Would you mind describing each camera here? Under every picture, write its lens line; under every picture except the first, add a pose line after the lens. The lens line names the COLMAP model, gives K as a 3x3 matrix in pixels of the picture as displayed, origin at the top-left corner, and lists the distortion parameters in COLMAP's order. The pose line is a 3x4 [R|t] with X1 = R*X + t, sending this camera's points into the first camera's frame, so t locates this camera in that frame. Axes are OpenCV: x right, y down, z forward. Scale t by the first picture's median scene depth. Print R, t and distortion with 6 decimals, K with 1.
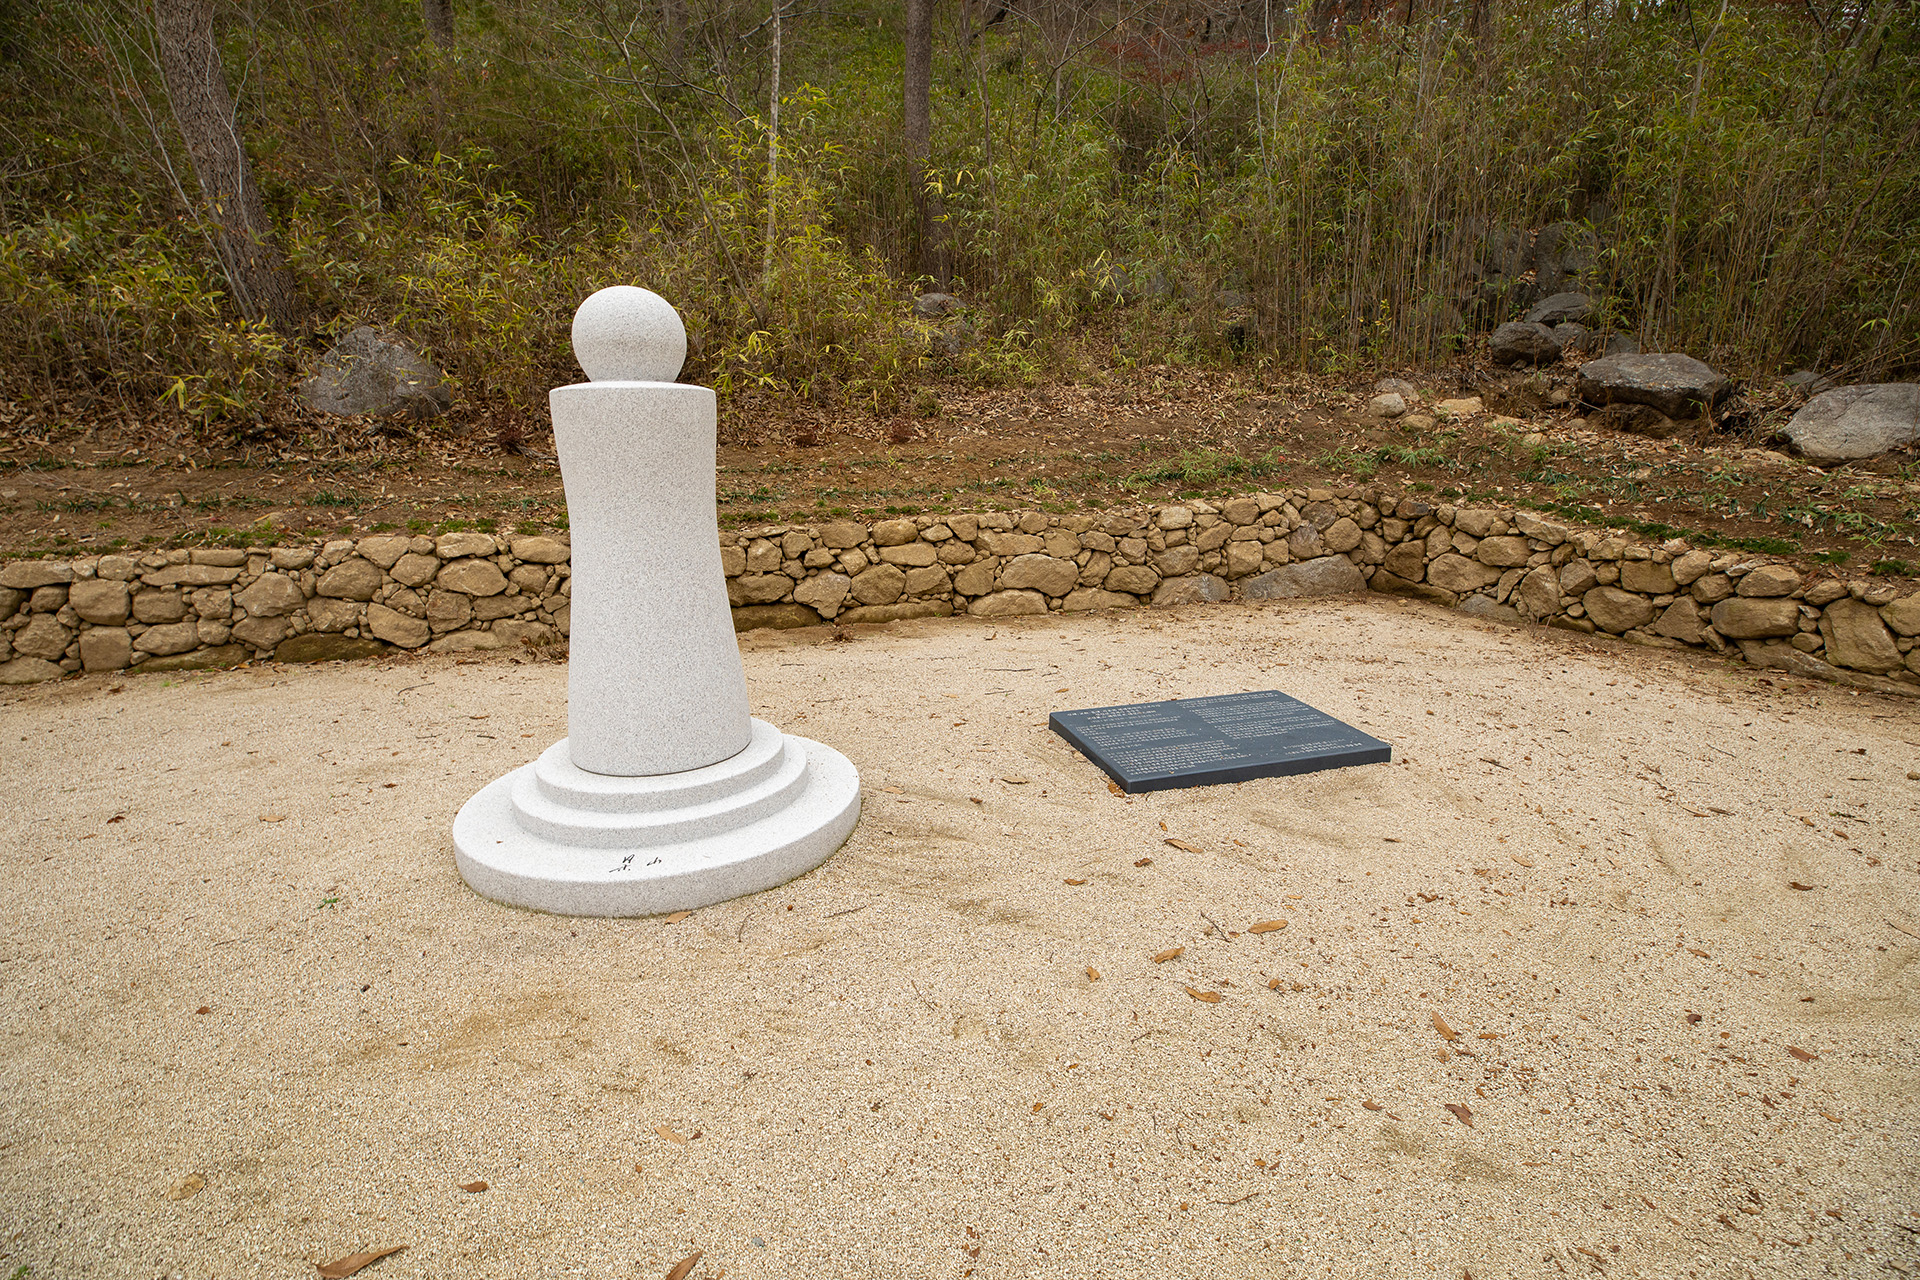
lens RADIAL K [[870.4, 0, 963.1], [0, 870.4, 637.0], [0, 0, 1]] dist [-0.038282, 0.009565]
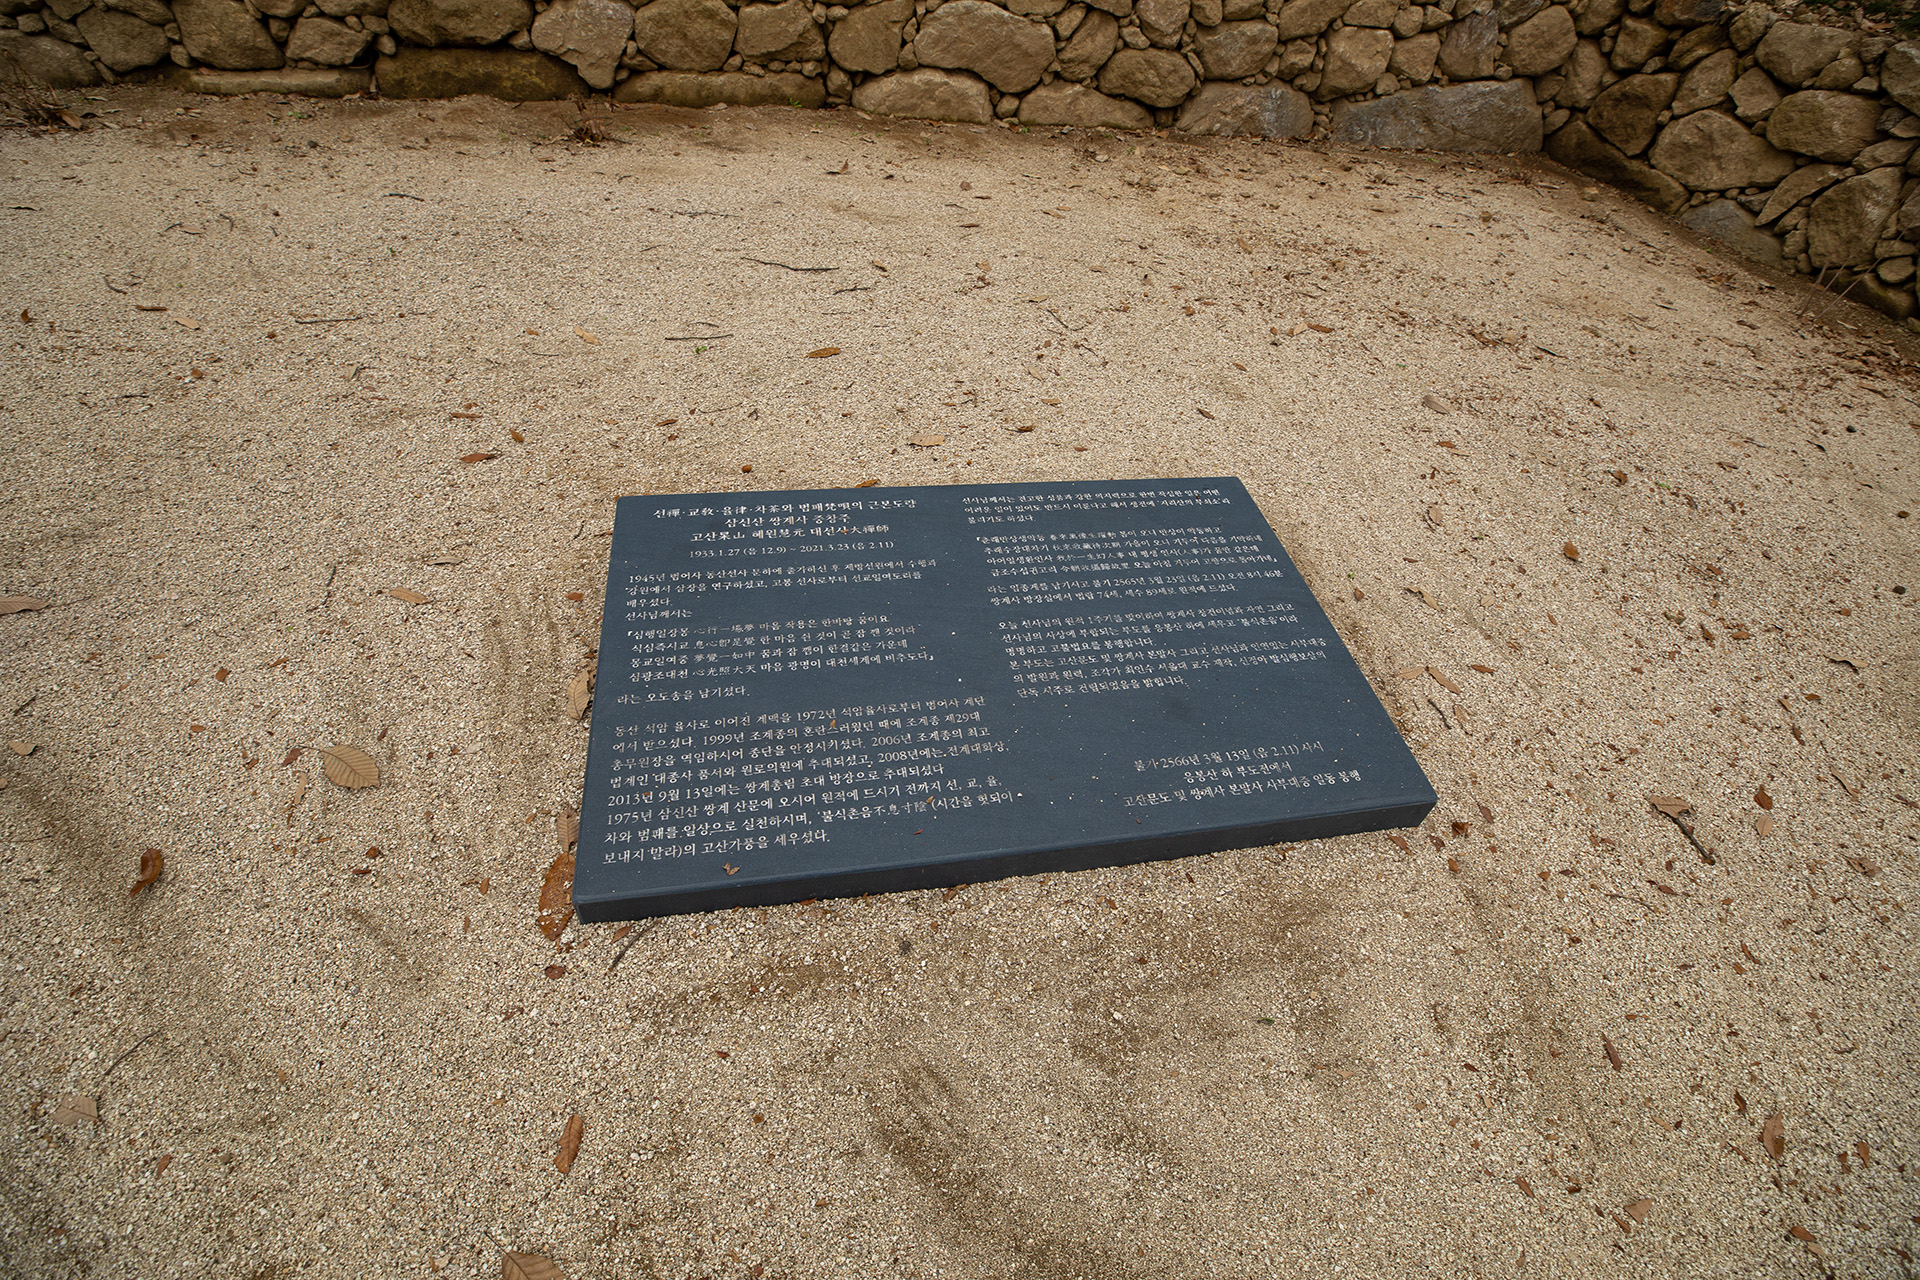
lens RADIAL K [[870.4, 0, 953.4], [0, 870.4, 635.0], [0, 0, 1]] dist [-0.038282, 0.009565]
pose [[0.989205, 0.146359, -0.007221, 0.127228], [-0.120265, 0.839023, 0.530638, -0.042421], [0.083722, -0.524041, 0.847568, 0.314502]]
